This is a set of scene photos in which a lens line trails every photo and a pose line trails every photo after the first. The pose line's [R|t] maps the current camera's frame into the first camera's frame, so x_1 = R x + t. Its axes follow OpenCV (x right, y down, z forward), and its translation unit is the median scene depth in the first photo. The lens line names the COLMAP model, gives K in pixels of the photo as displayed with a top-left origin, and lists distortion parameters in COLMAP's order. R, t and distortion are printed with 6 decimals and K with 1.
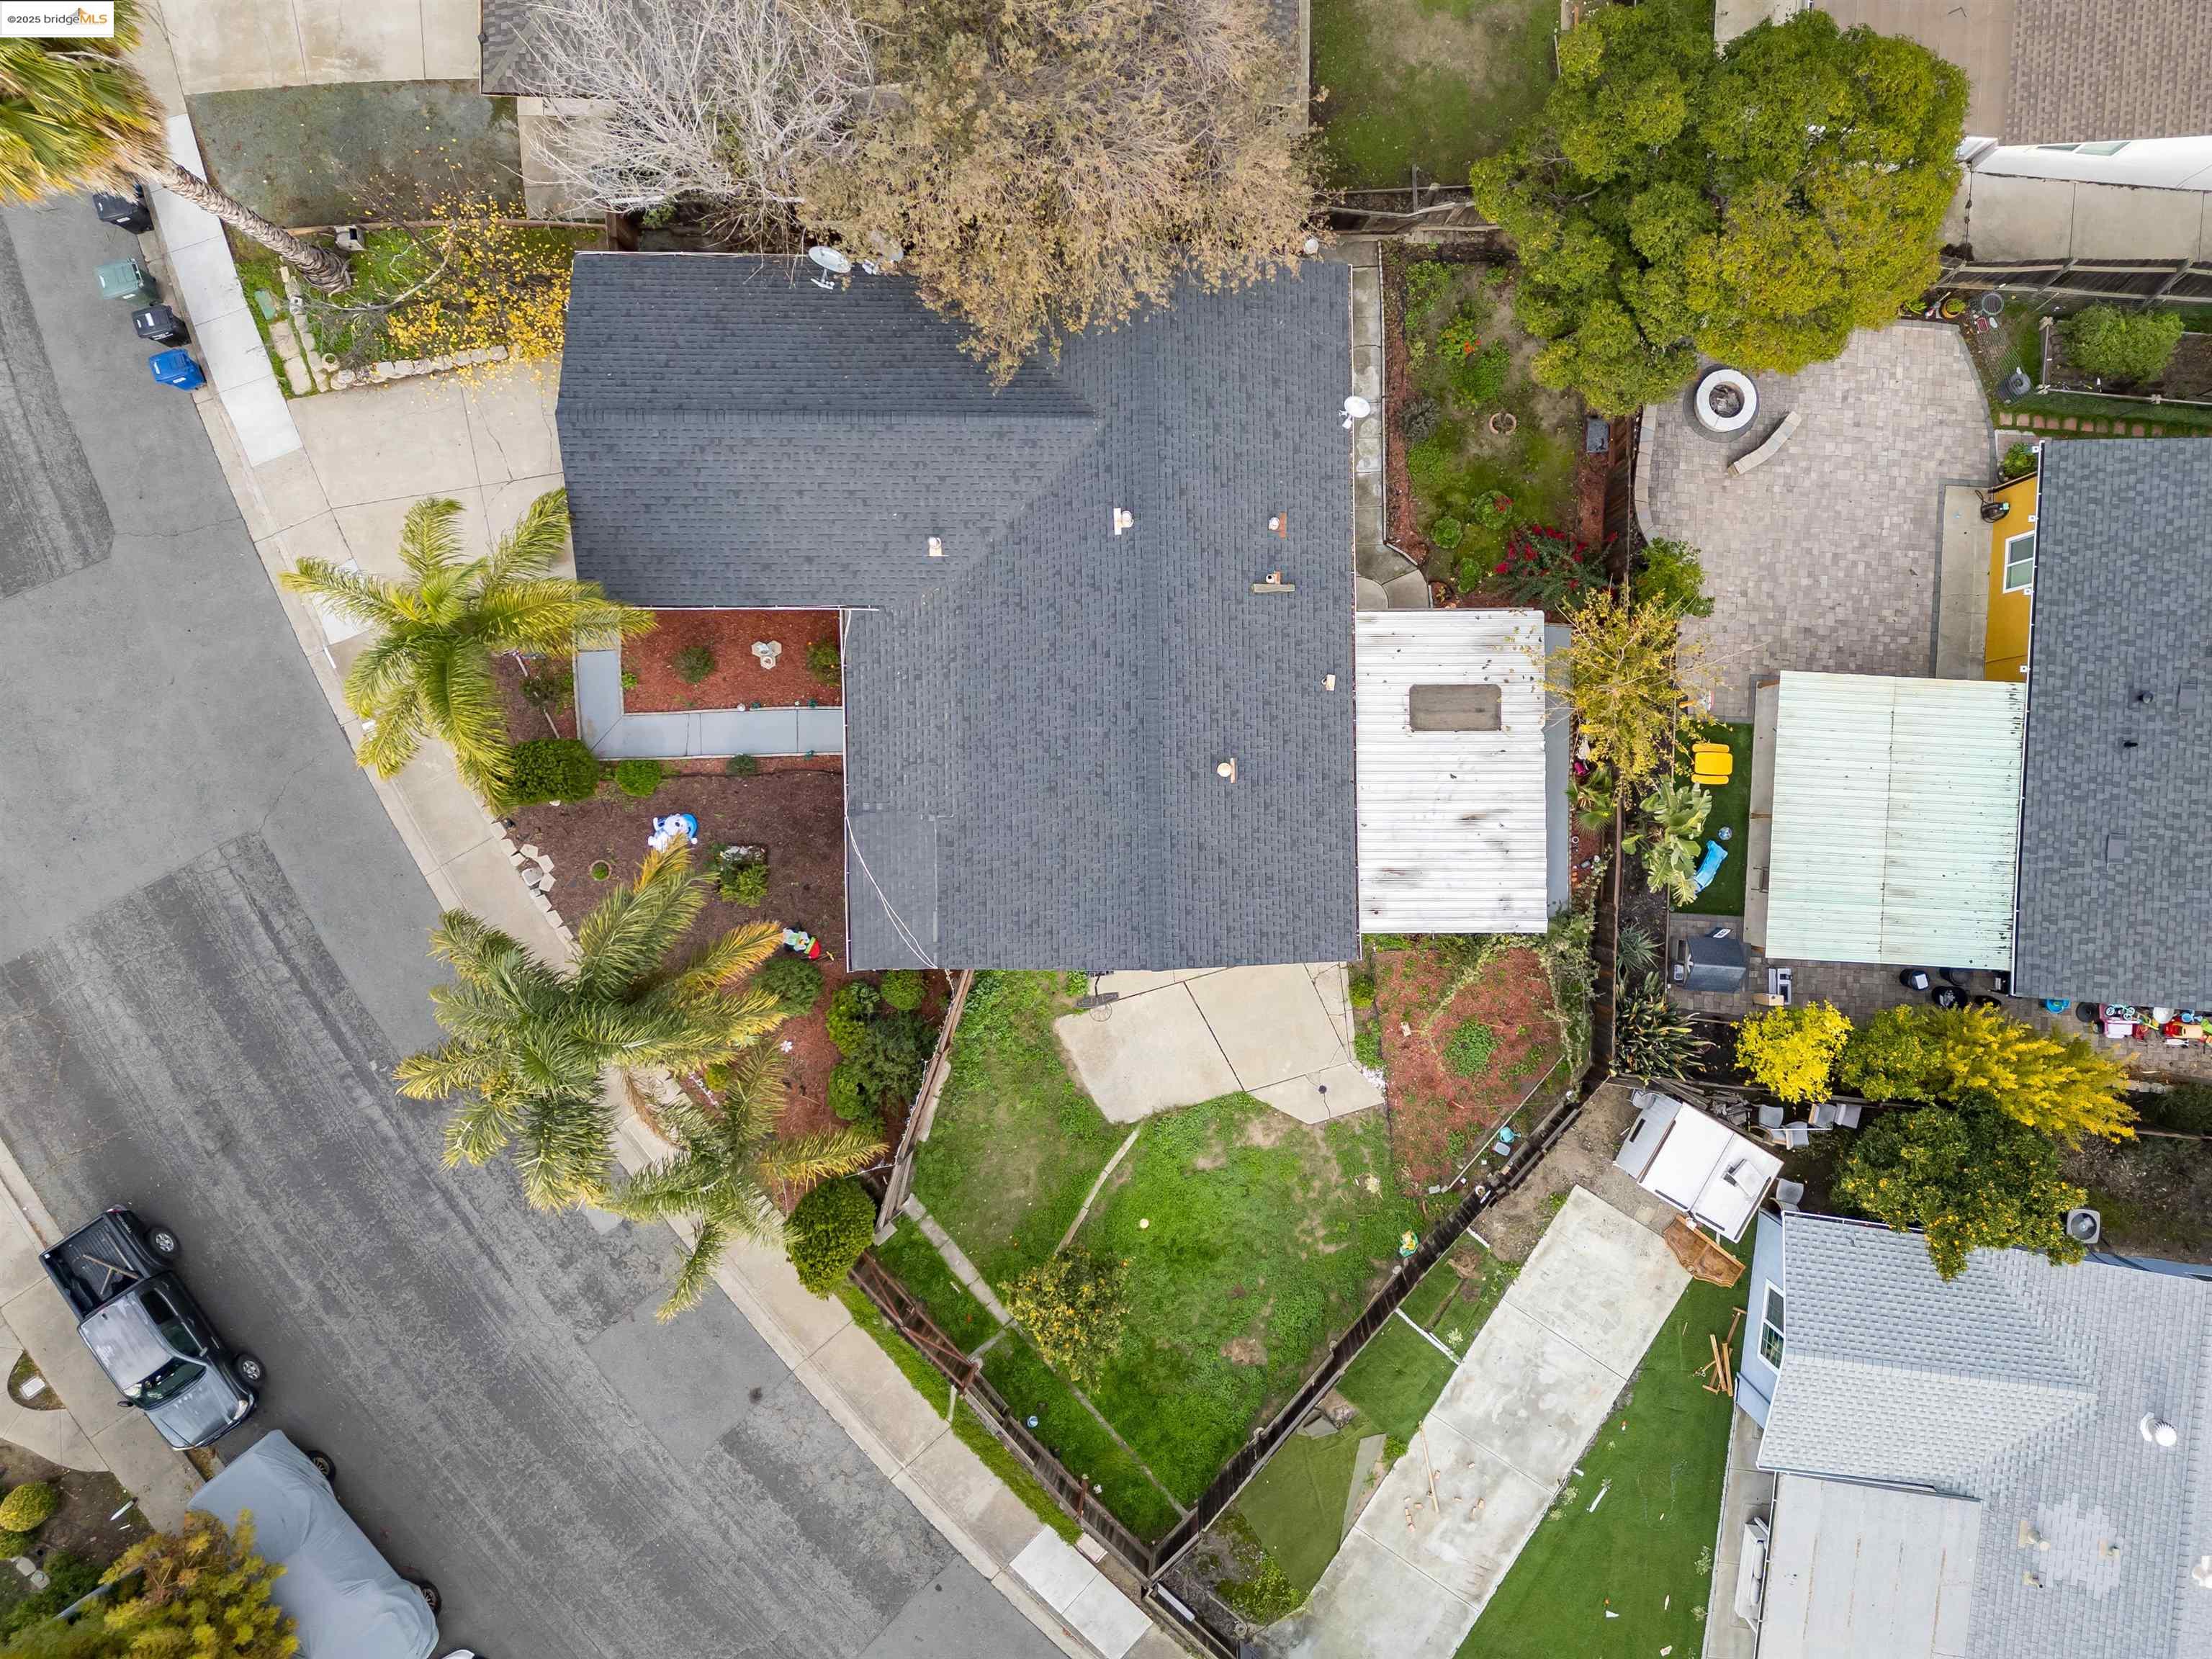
lens RADIAL K [[1597.3, 0, 1106.0], [0, 1597.3, 829.5], [0, 0, 1]] dist [0.081019, -0.076552]
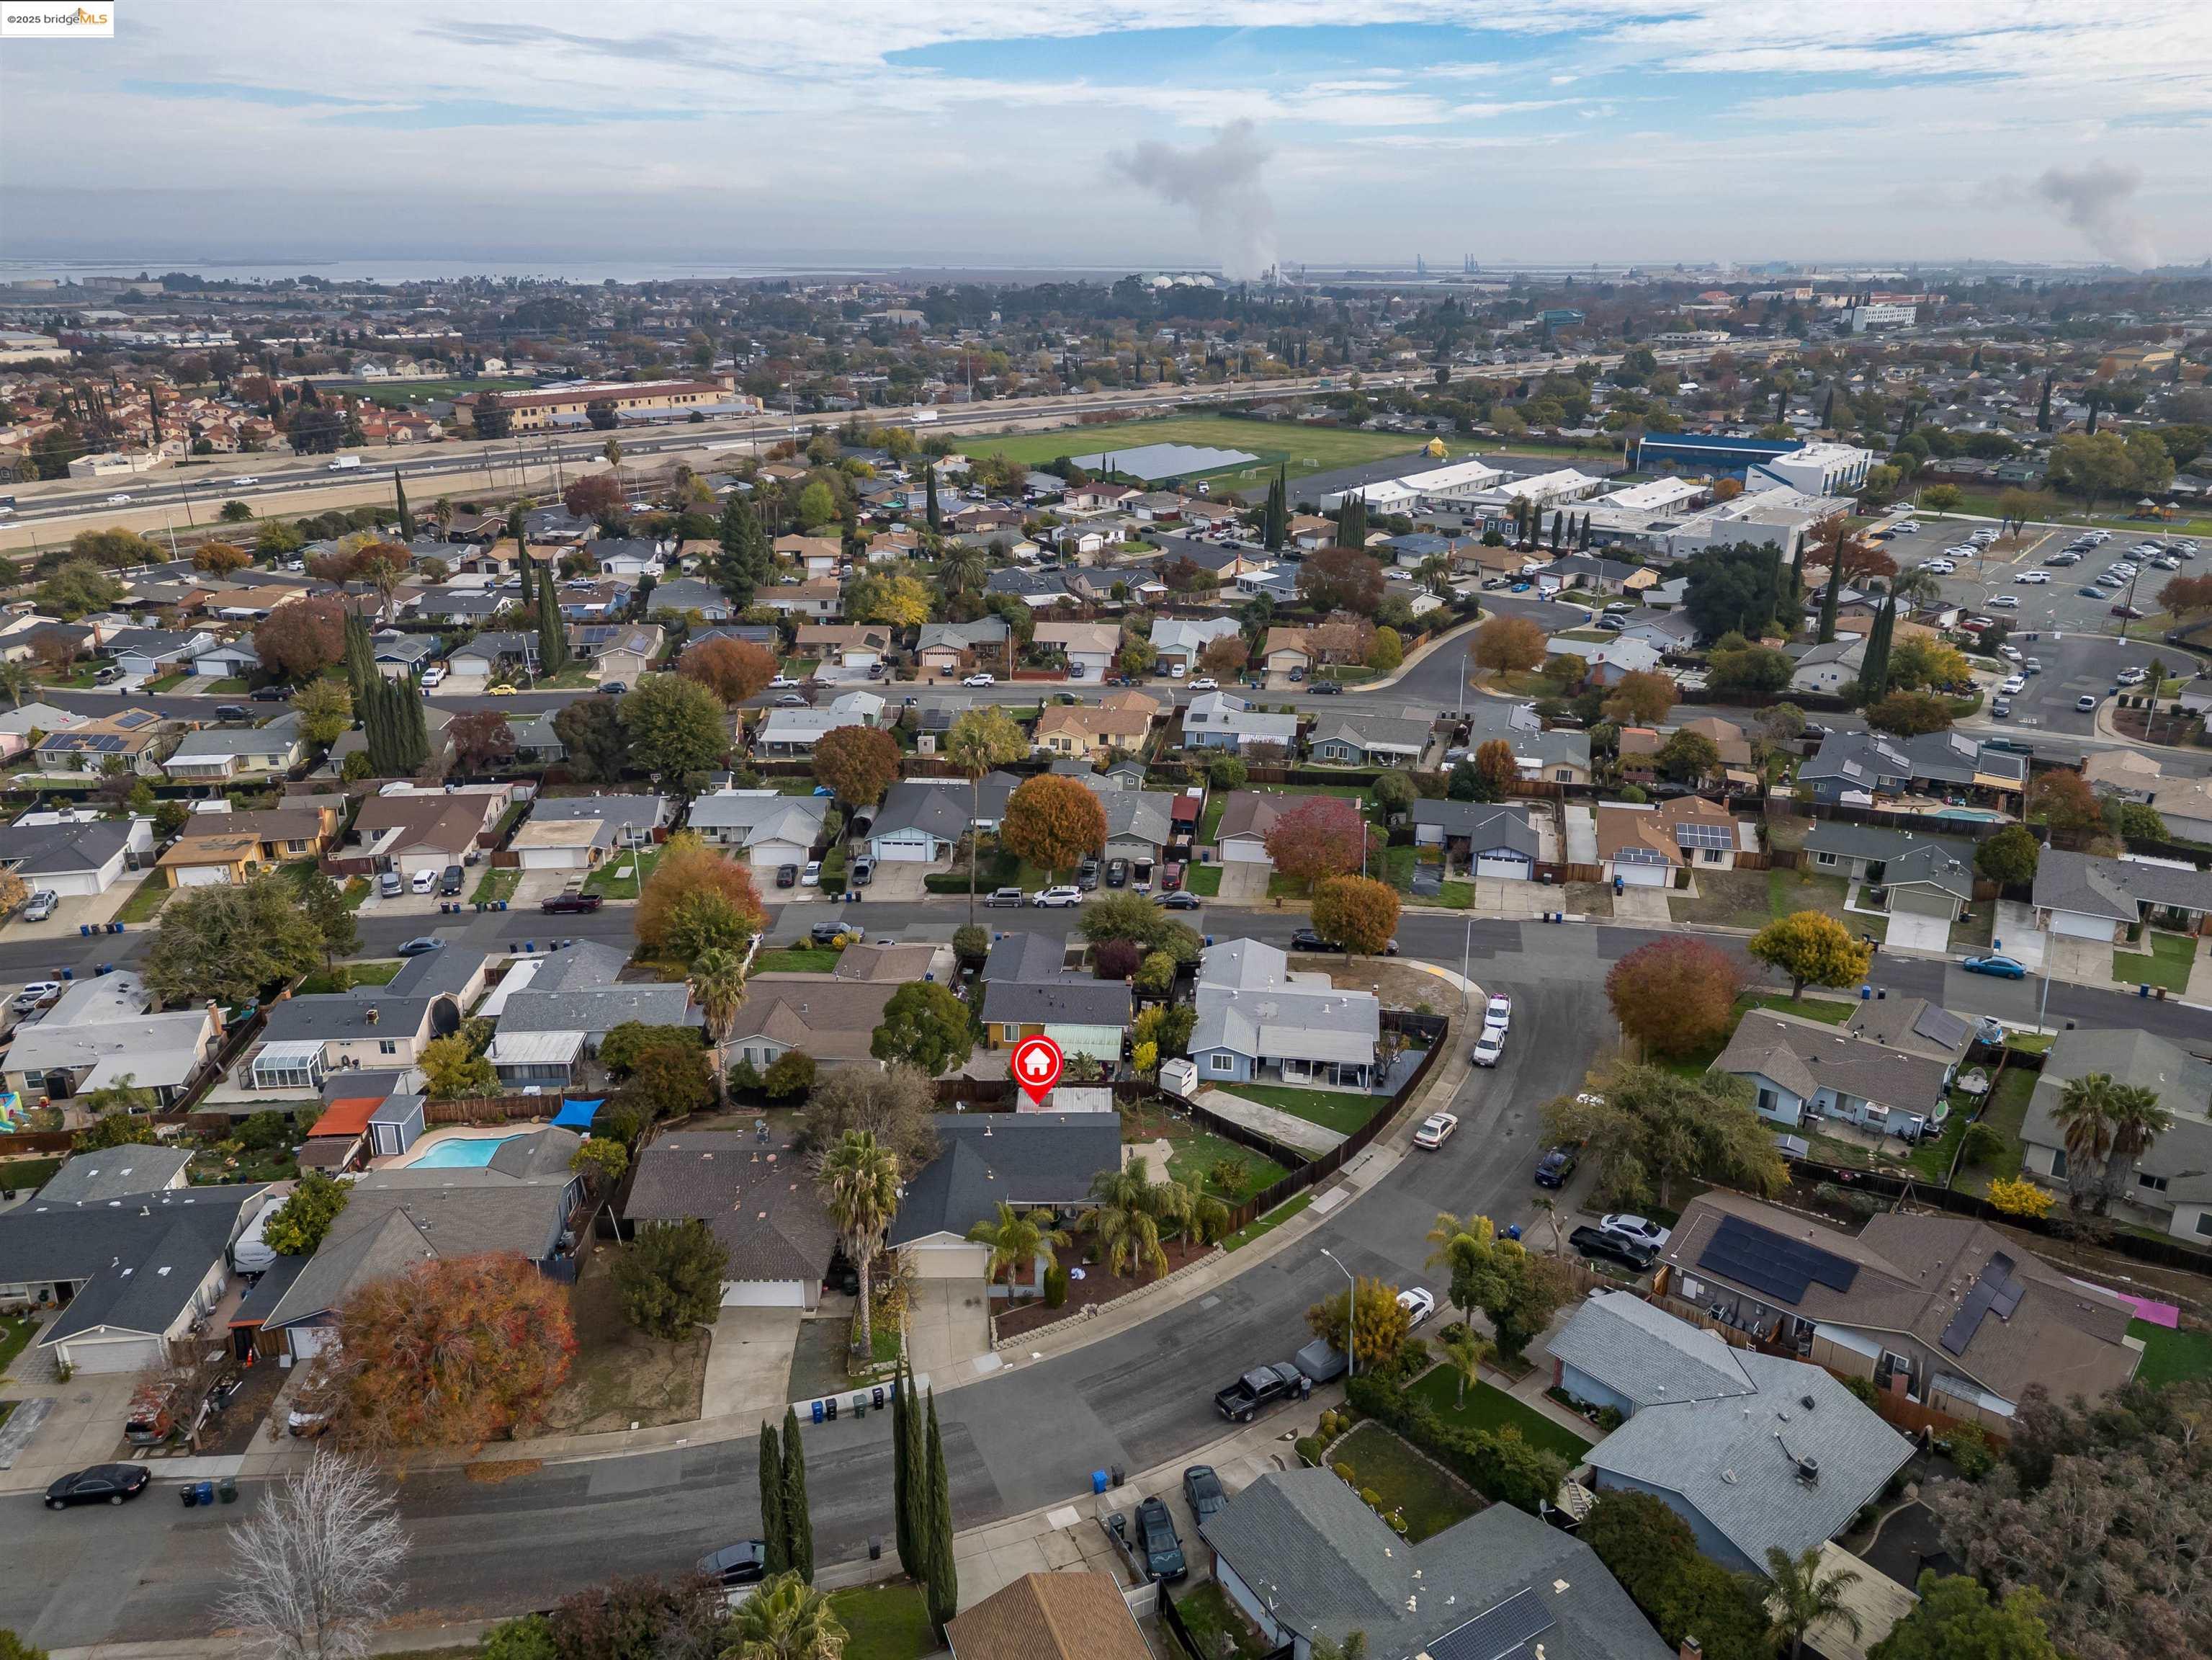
lens RADIAL K [[1597.5, 0, 1106.0], [0, 1597.5, 830.0], [0, 0, 1]] dist [0.081019, -0.076552]
pose [[0.001823, -0.384883, 0.922964, -2.553880], [0.999914, 0.012697, 0.003320, 0.031118], [-0.012997, 0.922878, 0.384873, -0.798726]]
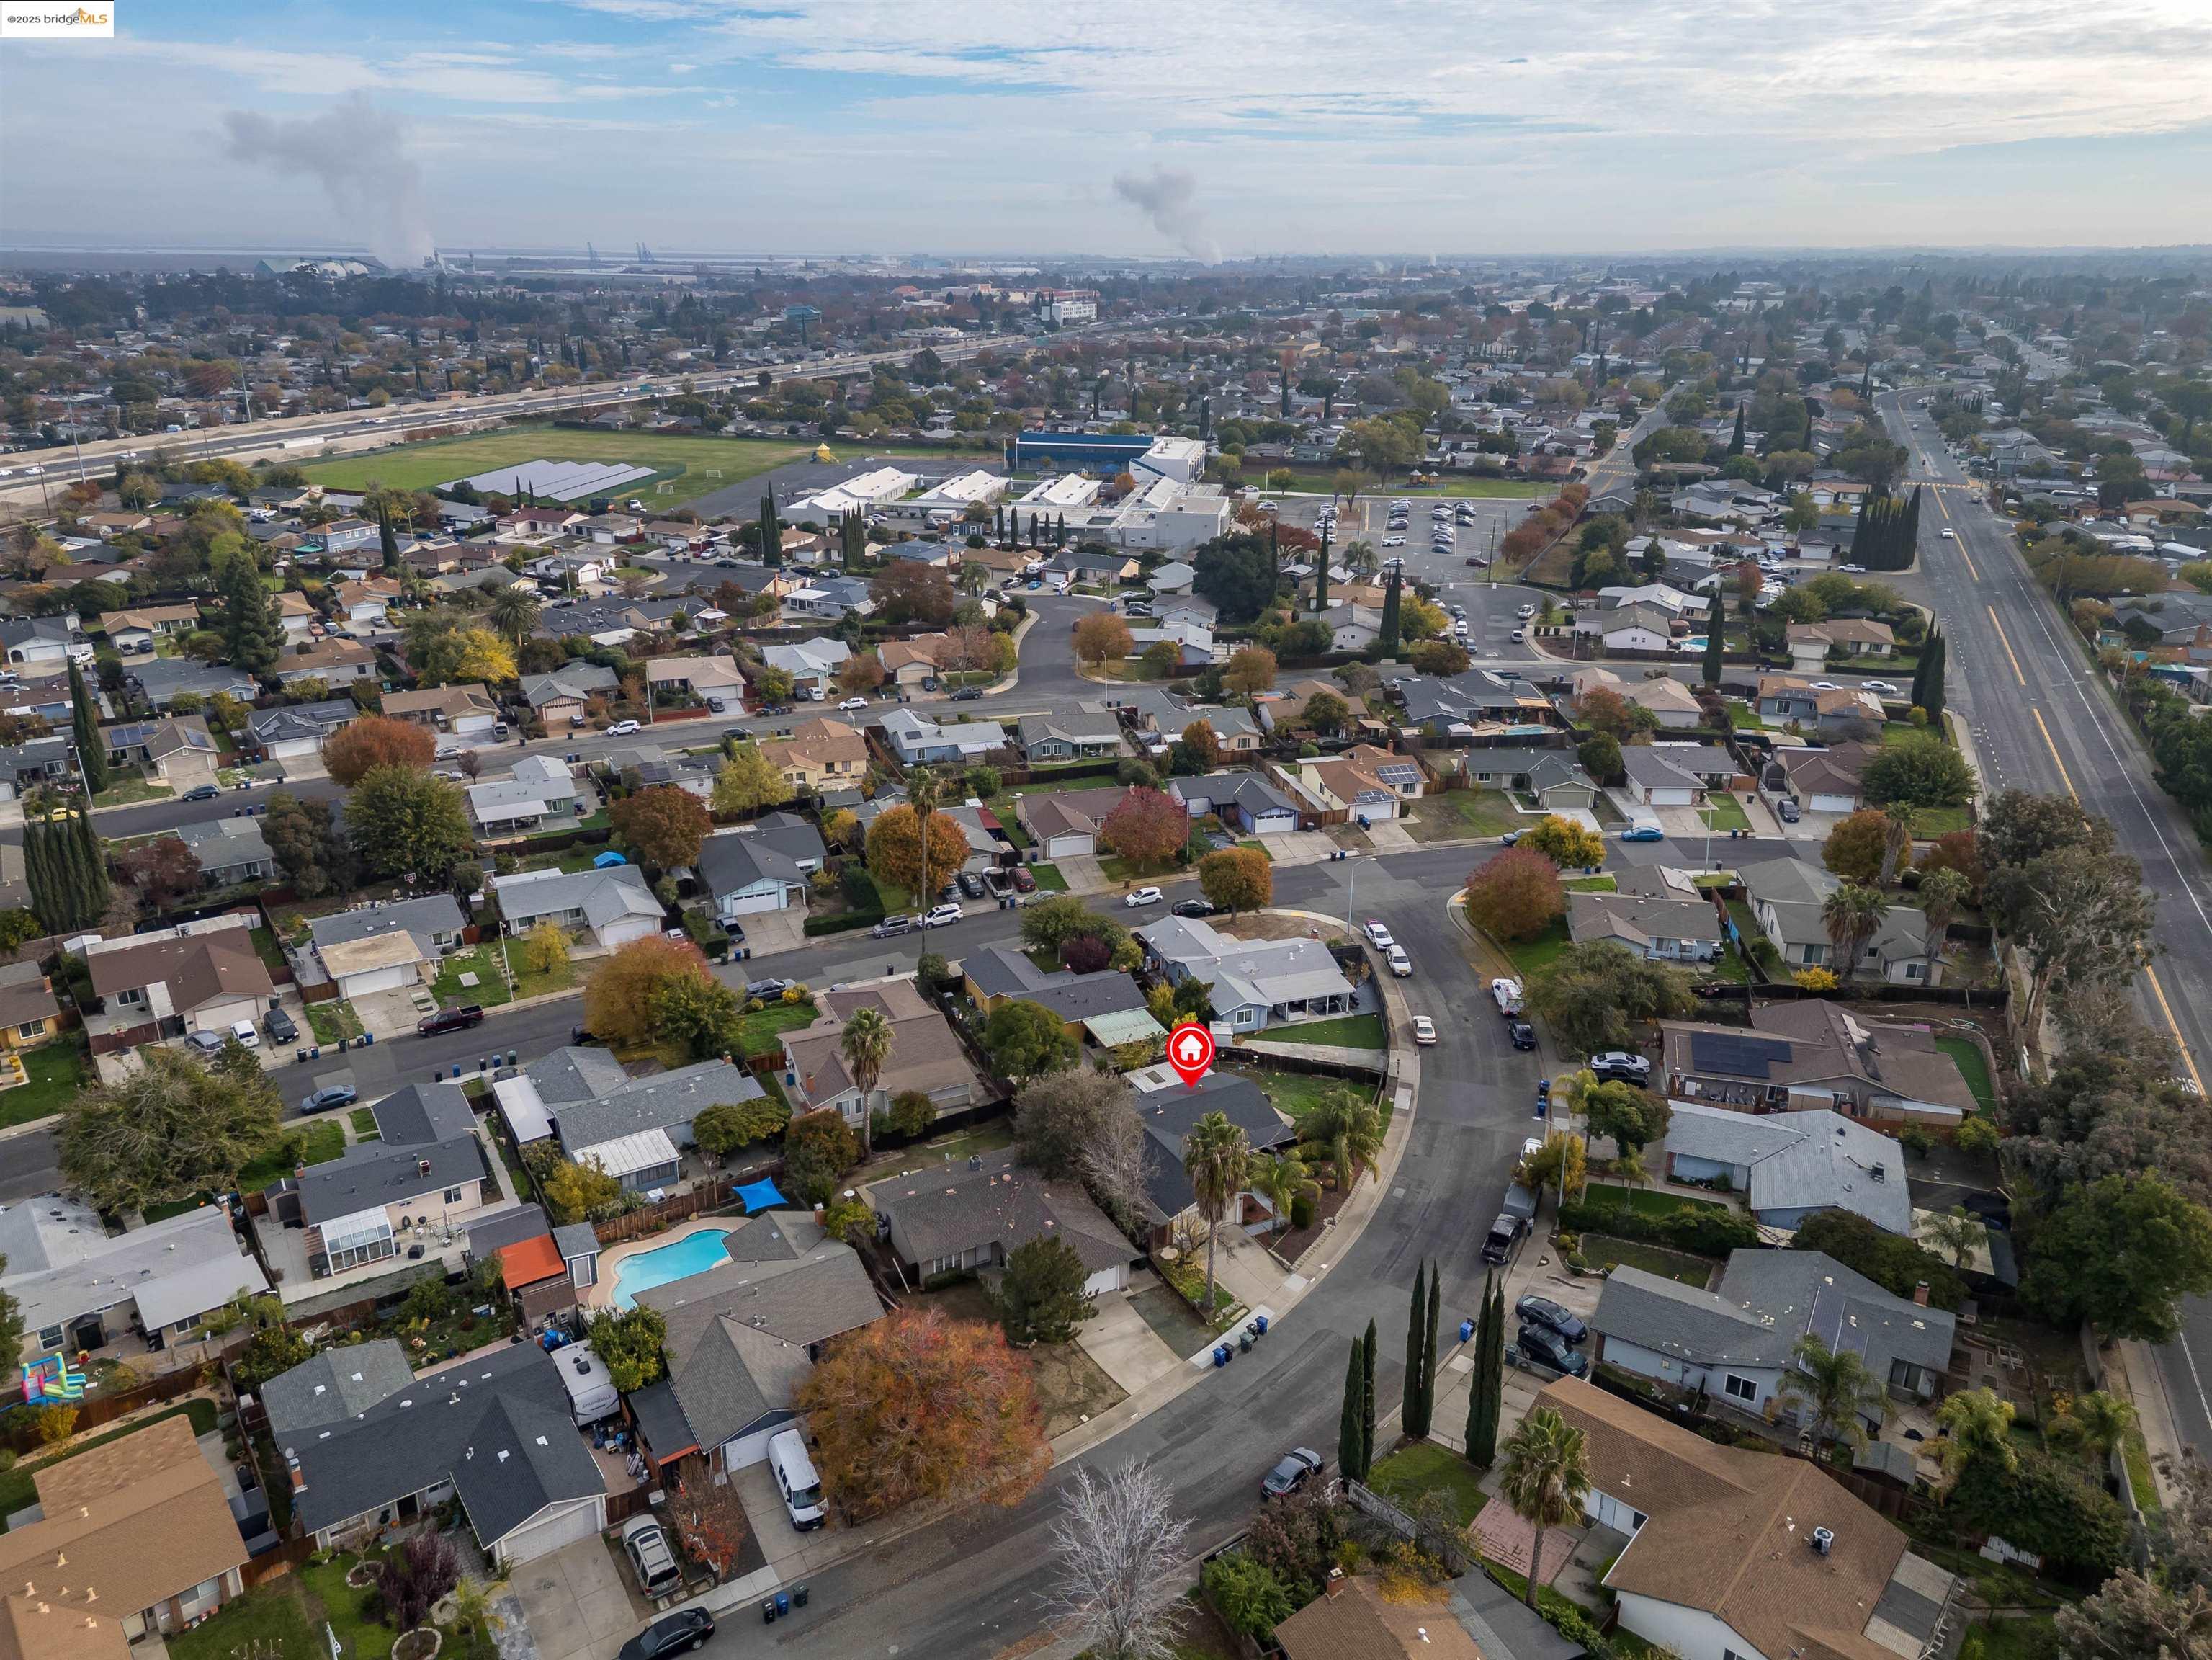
lens RADIAL K [[1597.5, 0, 1106.0], [0, 1597.5, 830.0], [0, 0, 1]] dist [0.081019, -0.076552]
pose [[-0.476603, -0.352517, 0.805345, -2.510070], [0.878151, -0.147940, 0.454933, -1.773639], [-0.041229, 0.924037, 0.380072, -0.984337]]
